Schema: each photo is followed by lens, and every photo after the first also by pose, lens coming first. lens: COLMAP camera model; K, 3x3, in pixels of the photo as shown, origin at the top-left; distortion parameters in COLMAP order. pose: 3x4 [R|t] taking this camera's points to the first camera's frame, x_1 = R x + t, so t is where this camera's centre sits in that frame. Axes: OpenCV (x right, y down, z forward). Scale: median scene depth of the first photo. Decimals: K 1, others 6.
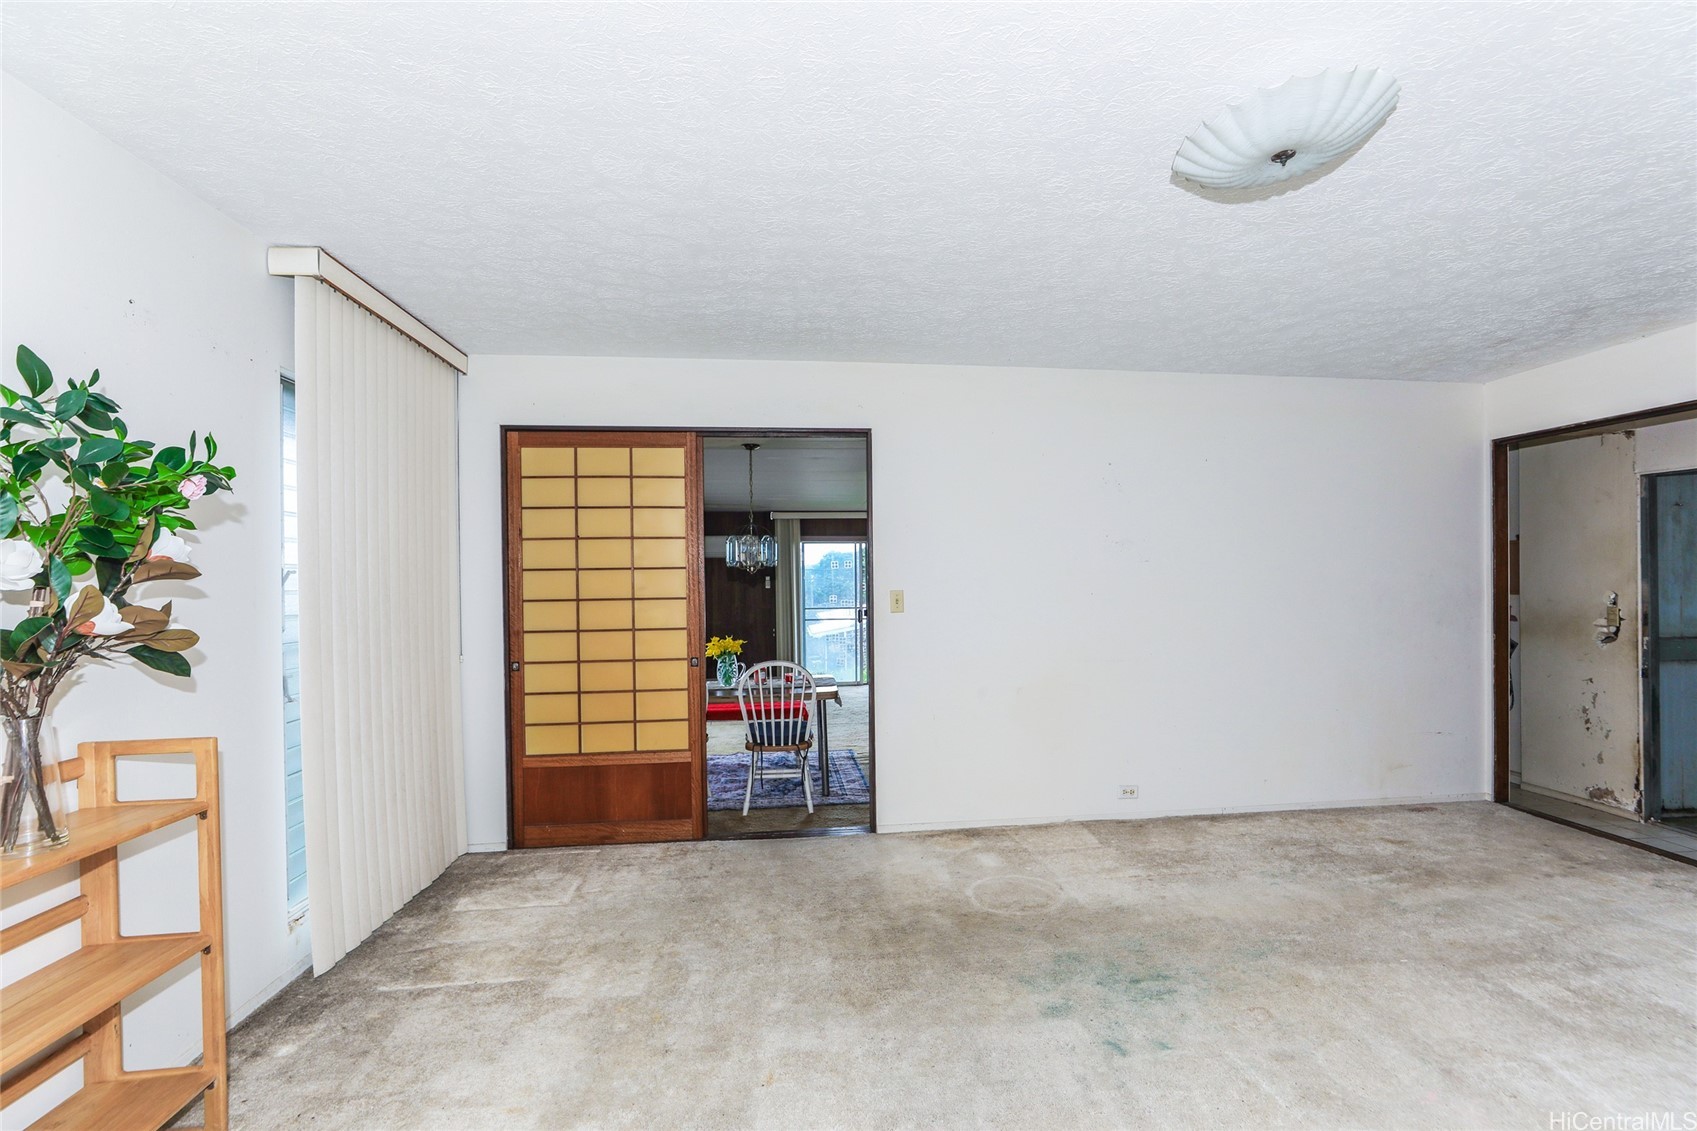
lens RADIAL K [[772.7, 0, 883.7], [0, 772.7, 575.0], [0, 0, 1]] dist [-0.028740, 0.013320]
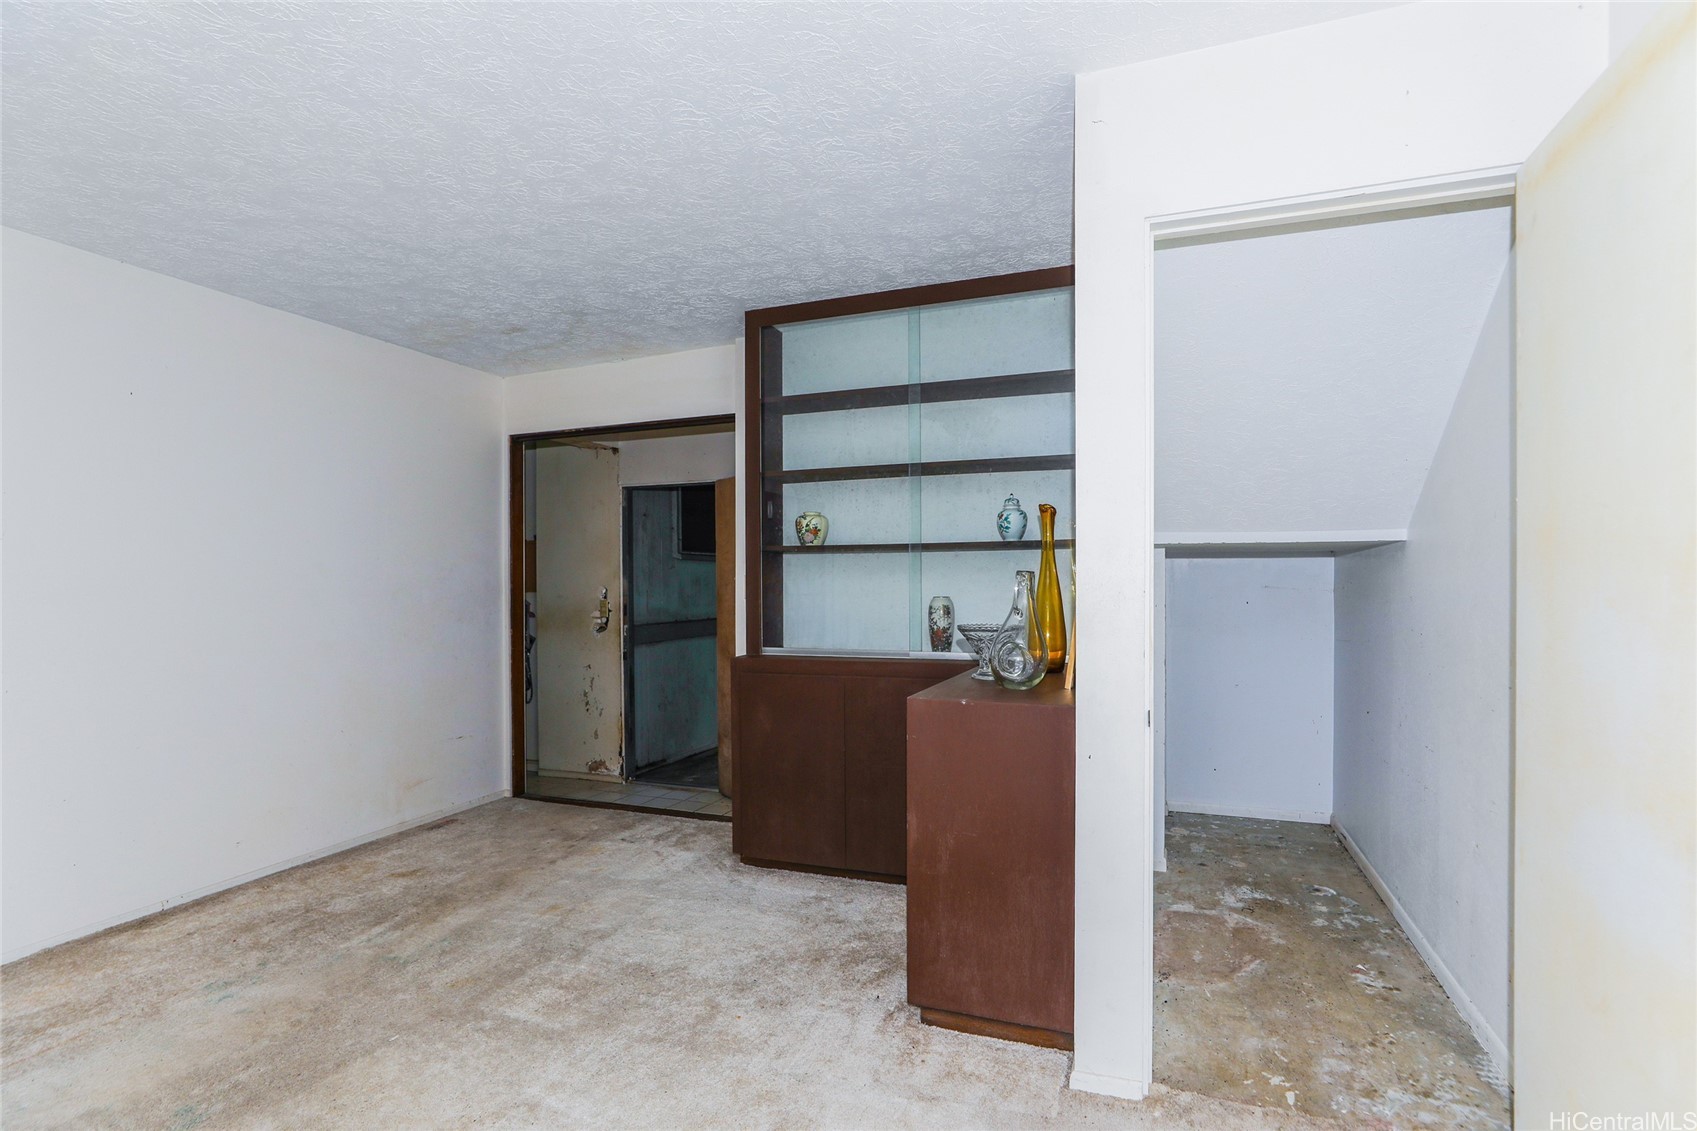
lens RADIAL K [[772.7, 0, 883.7], [0, 772.7, 575.0], [0, 0, 1]] dist [-0.028740, 0.013320]
pose [[0.450876, 0.008258, 0.892549, 0.139963], [0.003062, 0.999937, -0.010798, 0.021430], [-0.892582, 0.007602, 0.450822, 0.125843]]
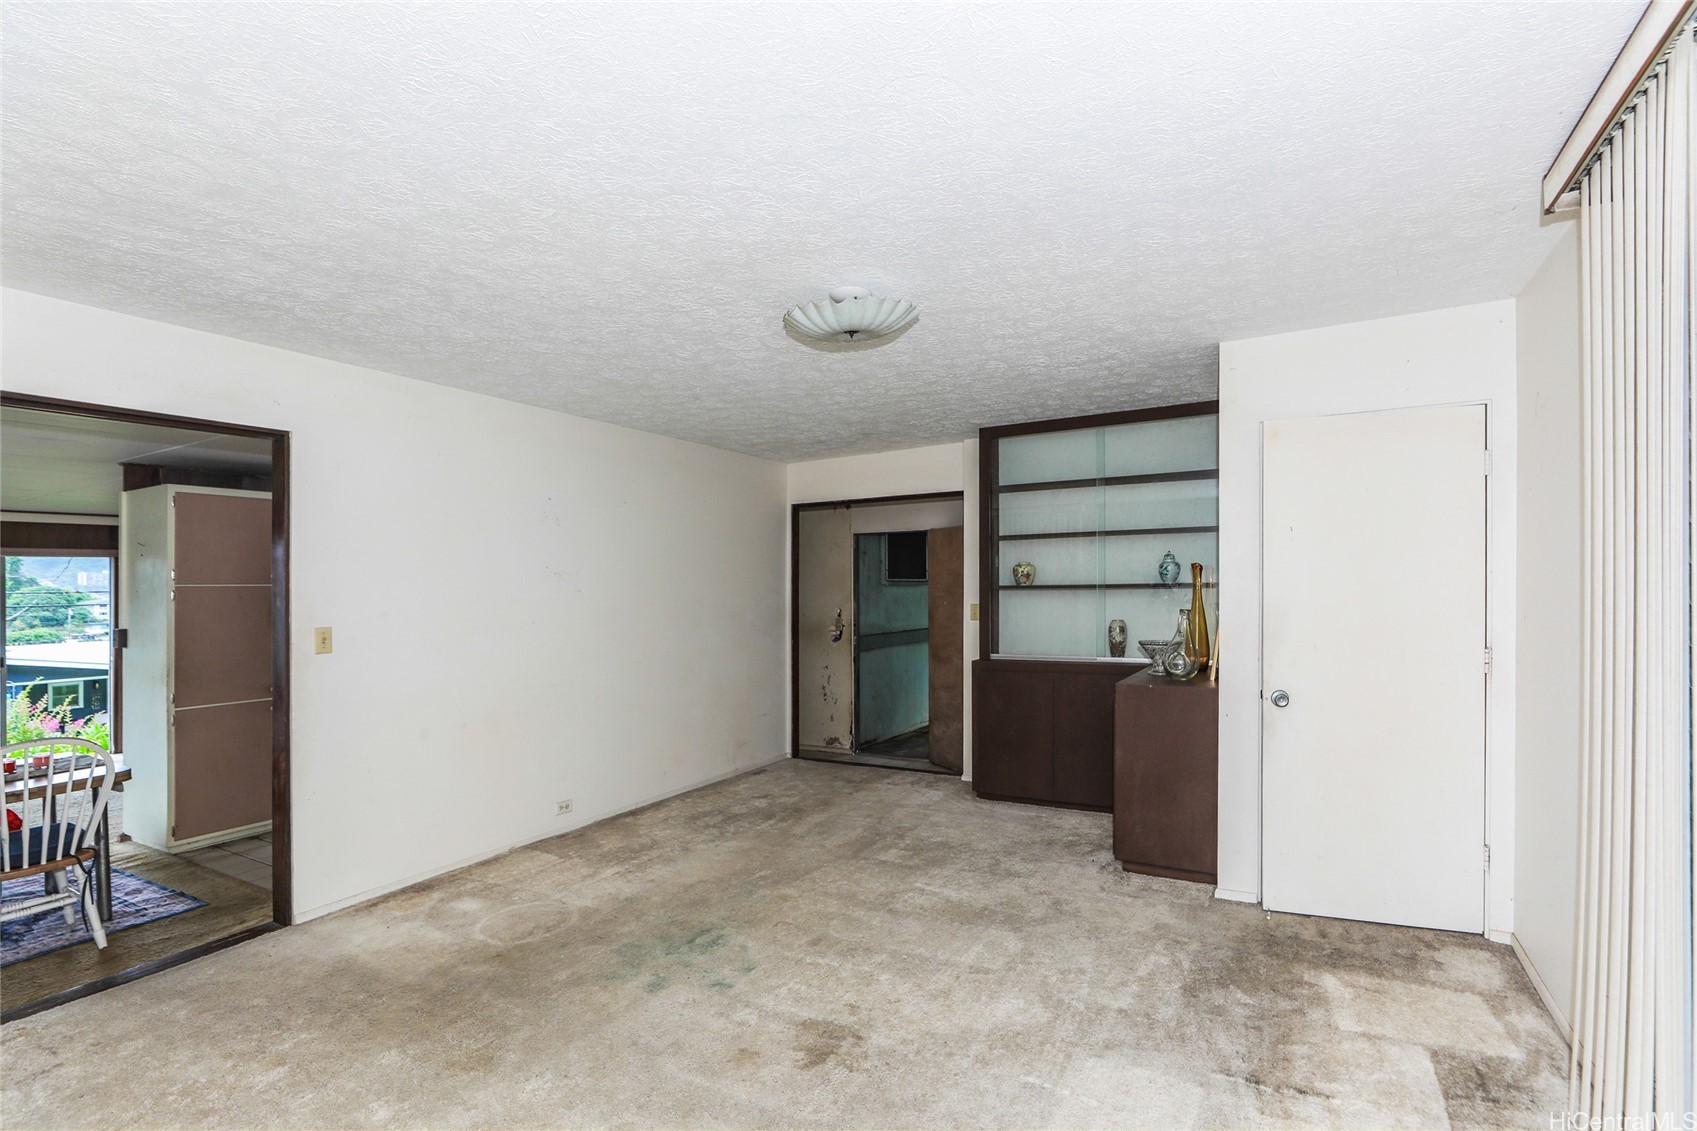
lens RADIAL K [[779.1, 0, 855.8], [0, 779.1, 598.3], [0, 0, 1]] dist [-0.029303, 0.013919]
pose [[0.601487, -0.014355, 0.798754, -0.338129], [0.010020, 0.999895, 0.010425, -0.017088], [-0.798820, 0.001733, 0.601568, 0.034077]]
